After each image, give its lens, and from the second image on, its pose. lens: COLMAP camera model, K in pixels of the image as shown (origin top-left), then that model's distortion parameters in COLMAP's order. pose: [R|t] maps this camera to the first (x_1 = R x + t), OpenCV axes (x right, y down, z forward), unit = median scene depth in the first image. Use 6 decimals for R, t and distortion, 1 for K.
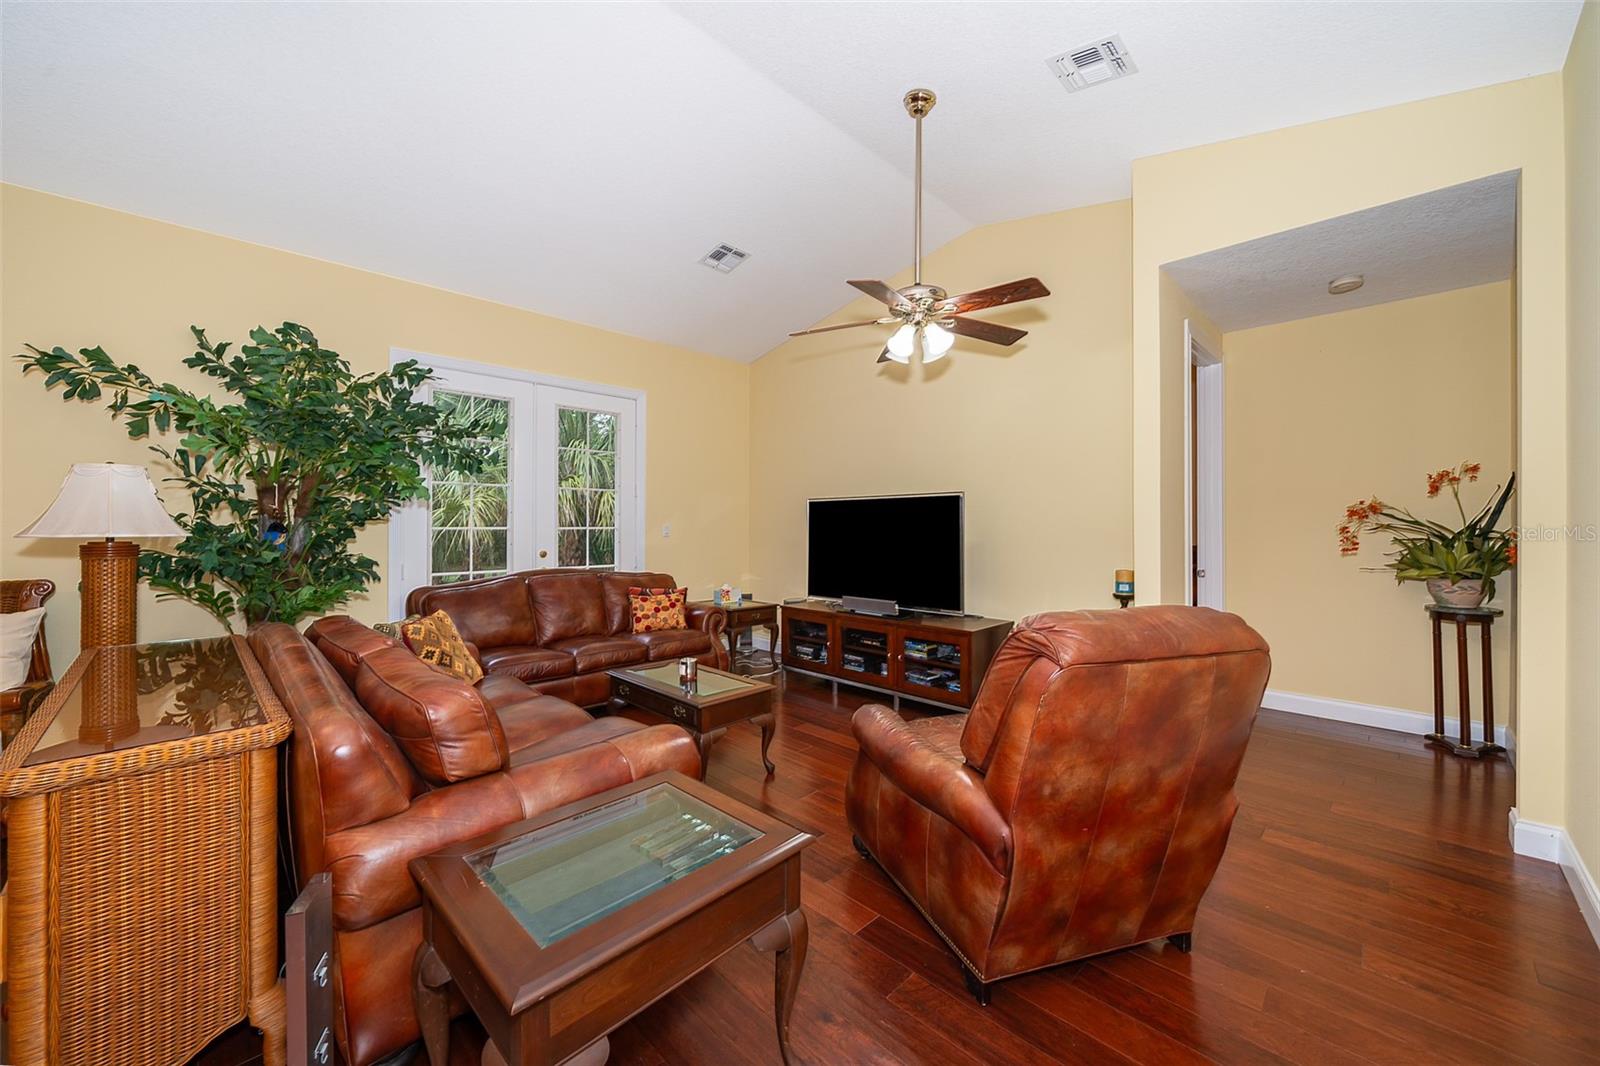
lens RADIAL K [[597.9, 0, 788.7], [0, 597.9, 527.9], [0, 0, 1]] dist [0.000649, -0.000380]
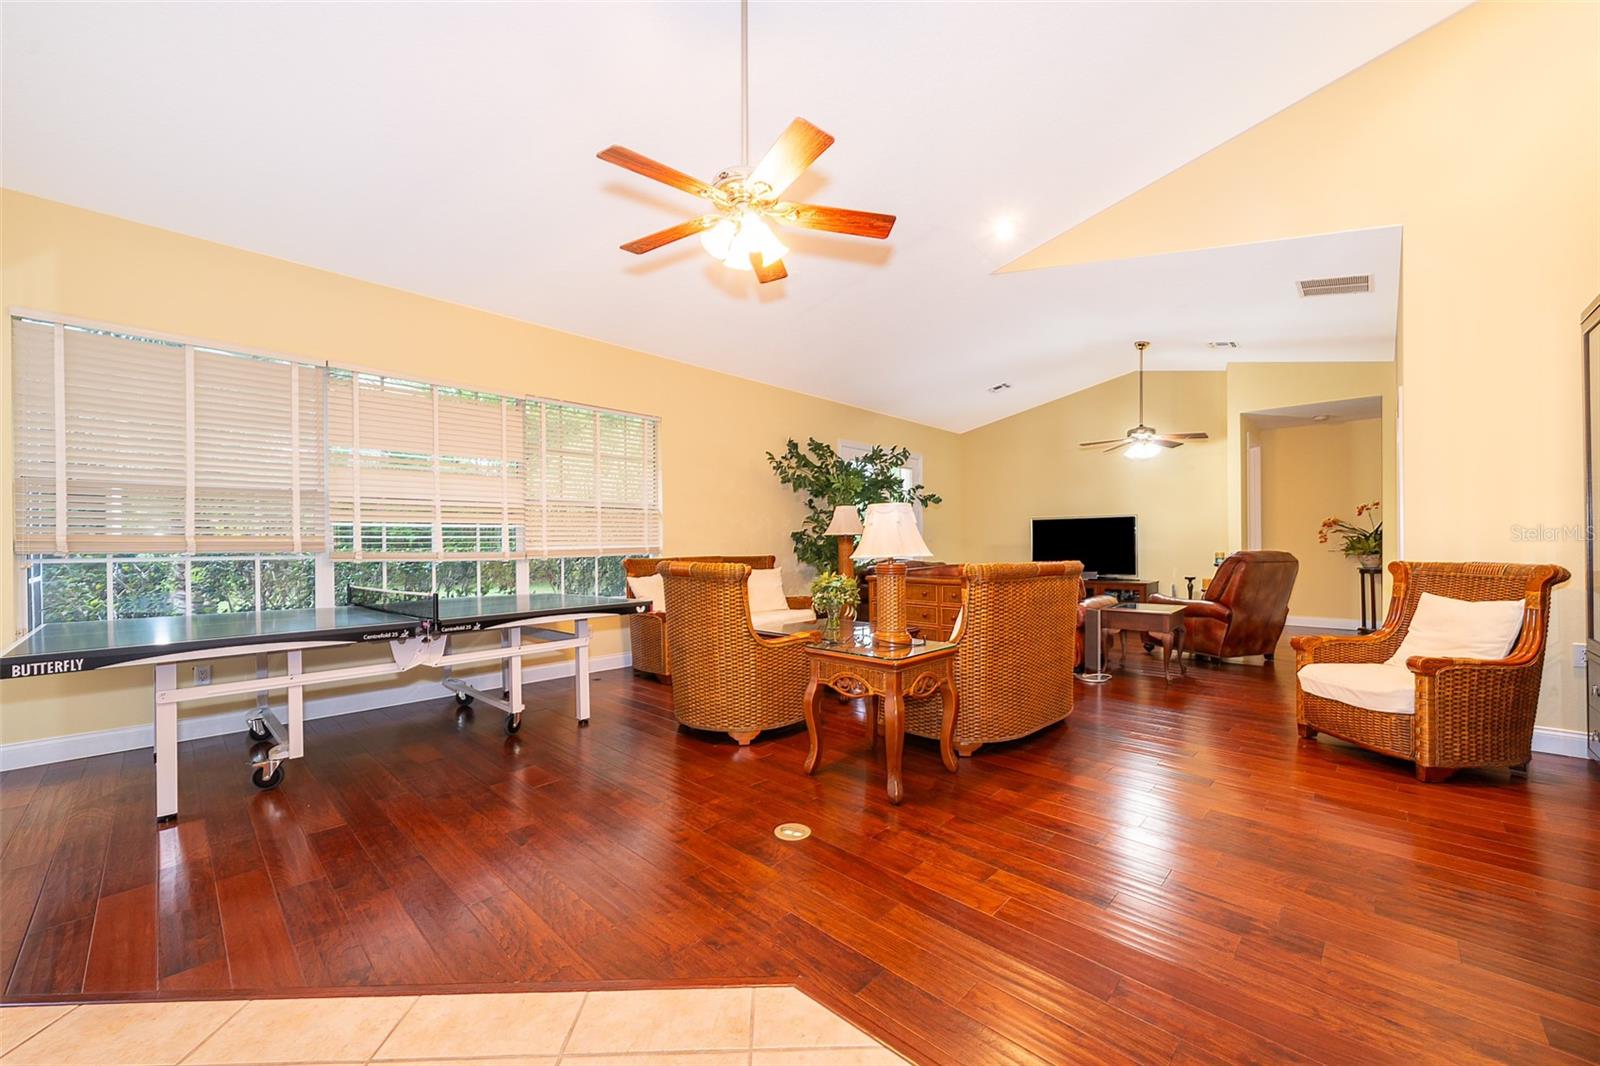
lens RADIAL K [[597.9, 0, 806.9], [0, 597.9, 534.9], [0, 0, 1]] dist [0.000649, -0.000380]
pose [[0.999250, 0.004980, 0.038408, -1.025444], [-0.004413, 0.999880, -0.014856, 0.056553], [-0.038478, 0.014675, 0.999152, -1.105332]]
